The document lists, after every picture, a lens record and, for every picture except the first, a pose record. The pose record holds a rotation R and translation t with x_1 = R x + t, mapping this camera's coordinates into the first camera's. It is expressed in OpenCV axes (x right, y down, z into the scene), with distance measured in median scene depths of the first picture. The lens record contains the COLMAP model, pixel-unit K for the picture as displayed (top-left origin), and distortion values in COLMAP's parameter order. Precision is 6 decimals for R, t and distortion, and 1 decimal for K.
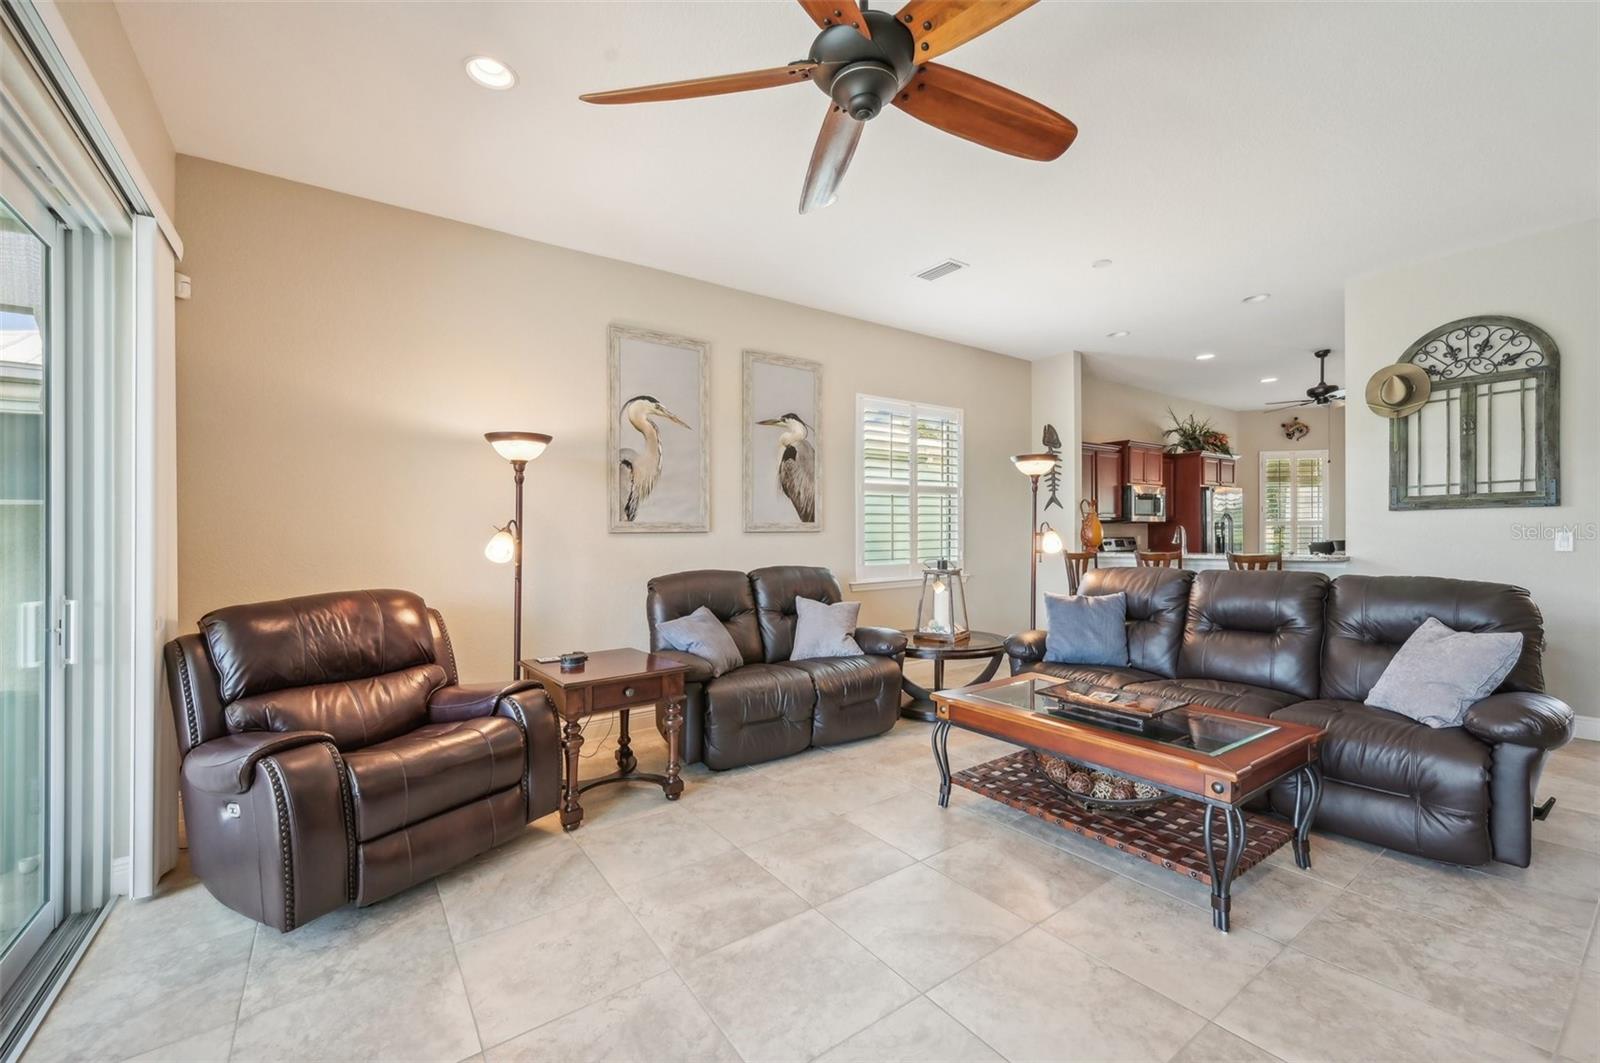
lens RADIAL K [[651.6, 0, 800.9], [0, 651.6, 532.7], [0, 0, 1]] dist [0.002709, 0.000181]
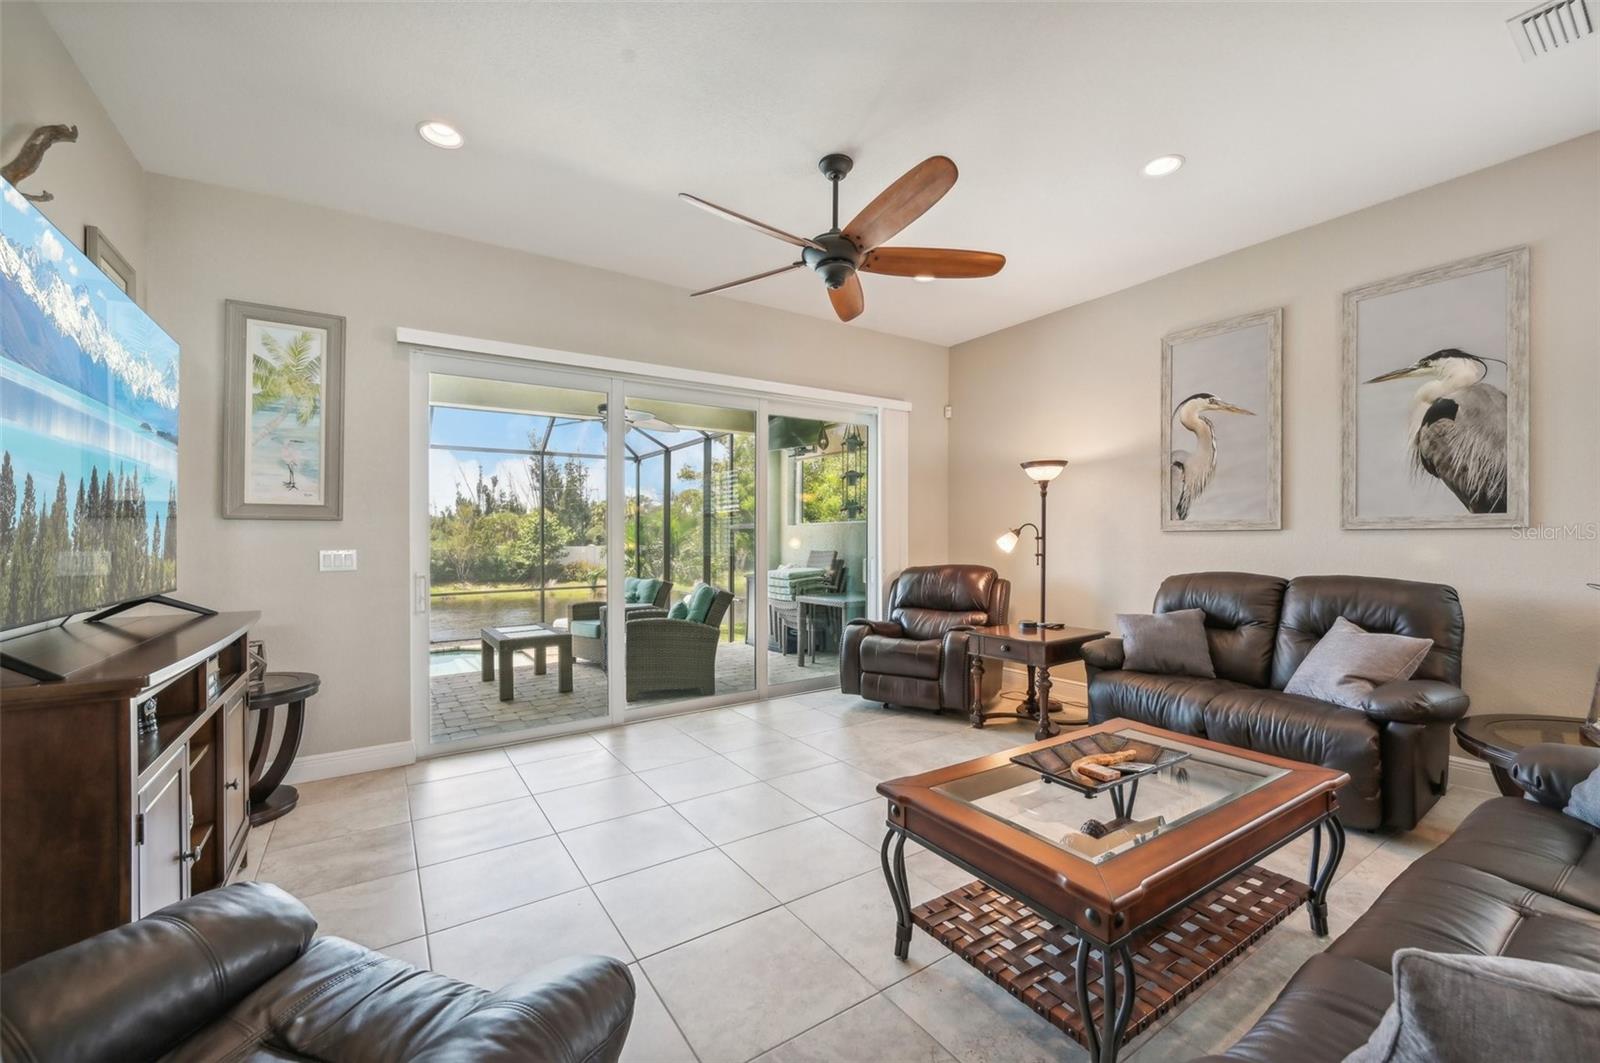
lens RADIAL K [[651.6, 0, 804.3], [0, 651.6, 533.2], [0, 0, 1]] dist [0.002709, 0.000181]
pose [[-0.034448, 0.004401, -0.999397, 0.763185], [0.009824, 0.999943, 0.004065, -0.006624], [0.999358, -0.009679, -0.034489, 0.420703]]
